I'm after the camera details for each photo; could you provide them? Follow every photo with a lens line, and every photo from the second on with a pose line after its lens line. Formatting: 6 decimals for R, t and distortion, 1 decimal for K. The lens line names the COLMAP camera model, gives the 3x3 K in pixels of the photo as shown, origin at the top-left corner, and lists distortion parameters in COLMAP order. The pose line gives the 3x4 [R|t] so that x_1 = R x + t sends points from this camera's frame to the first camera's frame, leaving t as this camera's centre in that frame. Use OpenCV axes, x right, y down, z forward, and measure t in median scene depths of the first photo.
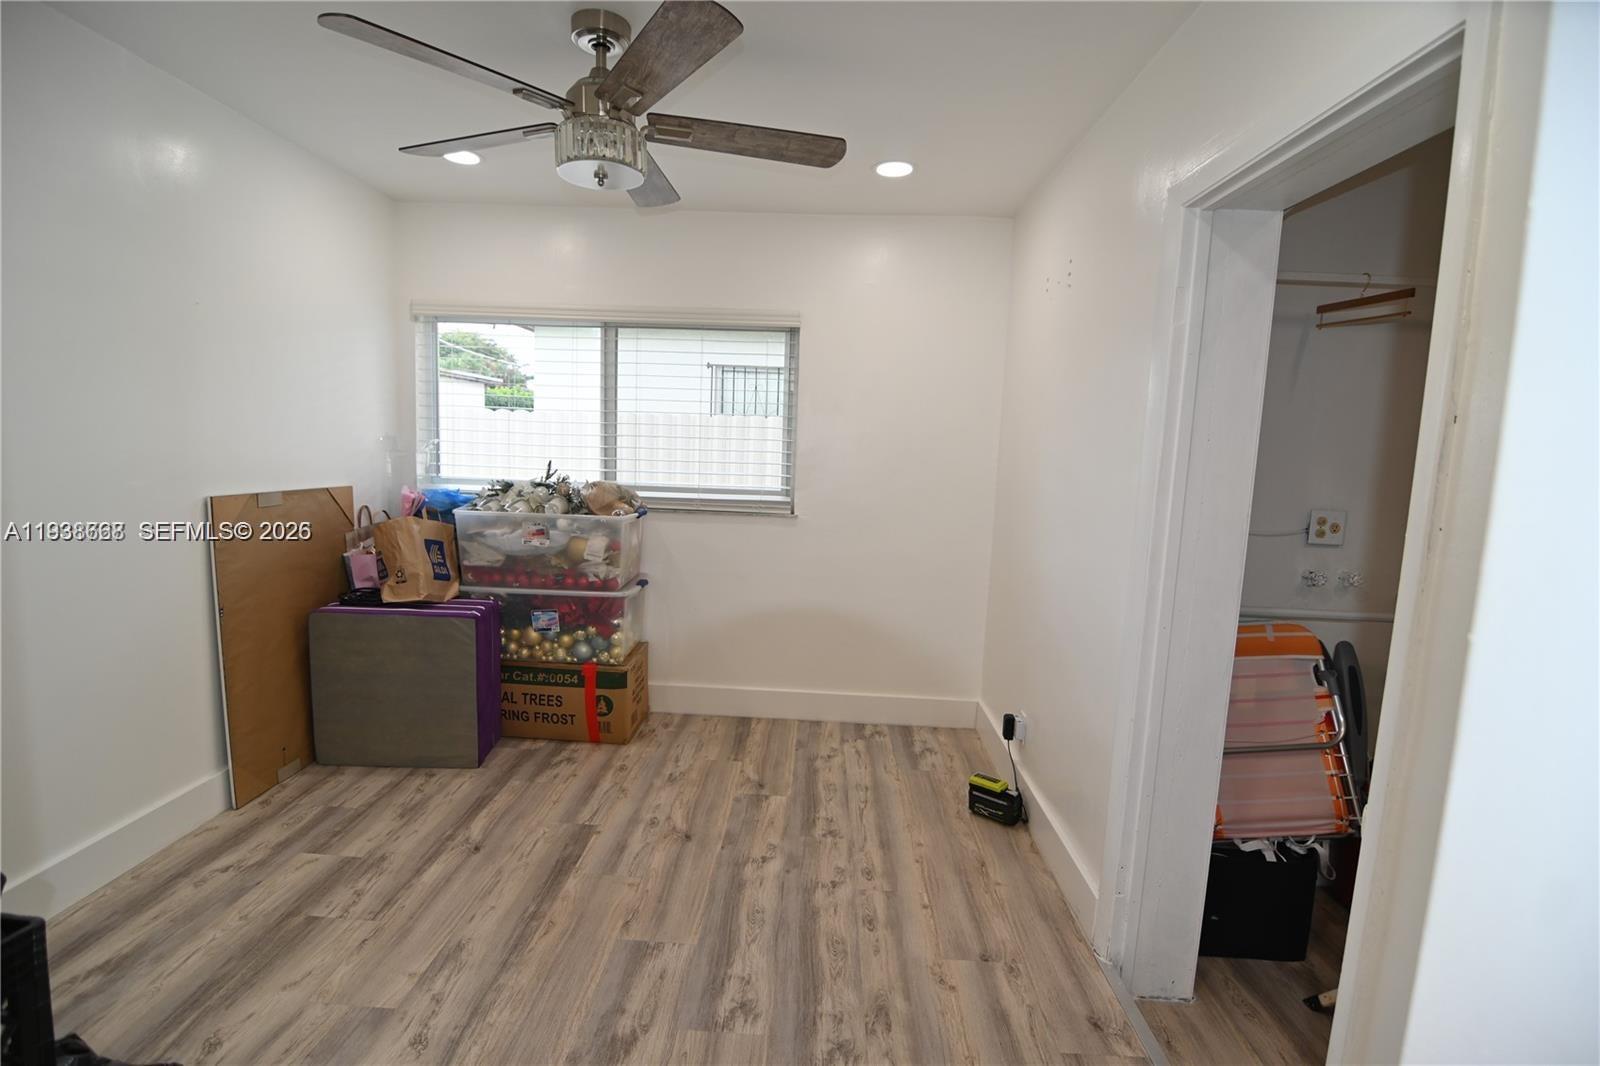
lens RADIAL K [[781.4, 0, 794.7], [0, 781.4, 529.6], [0, 0, 1]] dist [0.001089, -0.014484]
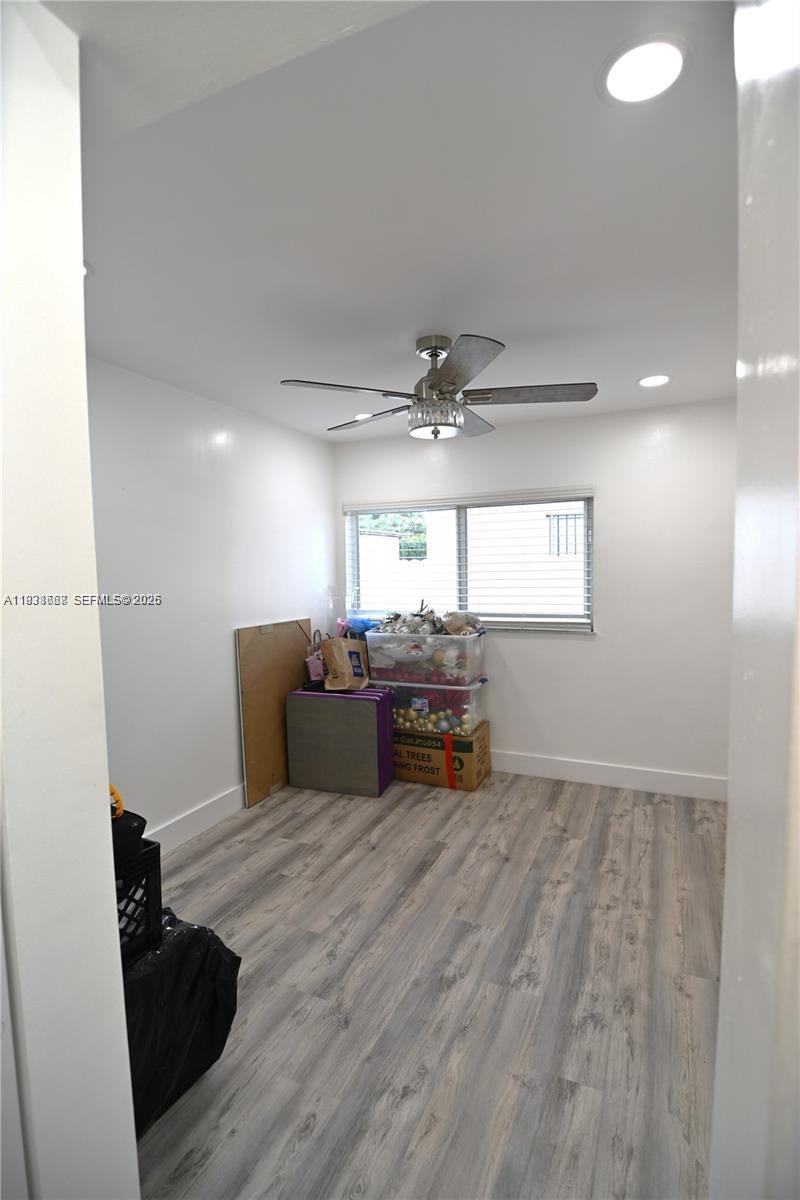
lens RADIAL K [[586.0, 0, 400.0], [0, 586.0, 600.0], [0, 0, 1]] dist [0.001089, -0.014484]
pose [[0.926089, -0.028414, -0.376234, 0.096610], [0.007230, 0.998314, -0.057597, -0.025425], [0.377236, 0.050619, 0.924733, -0.101527]]
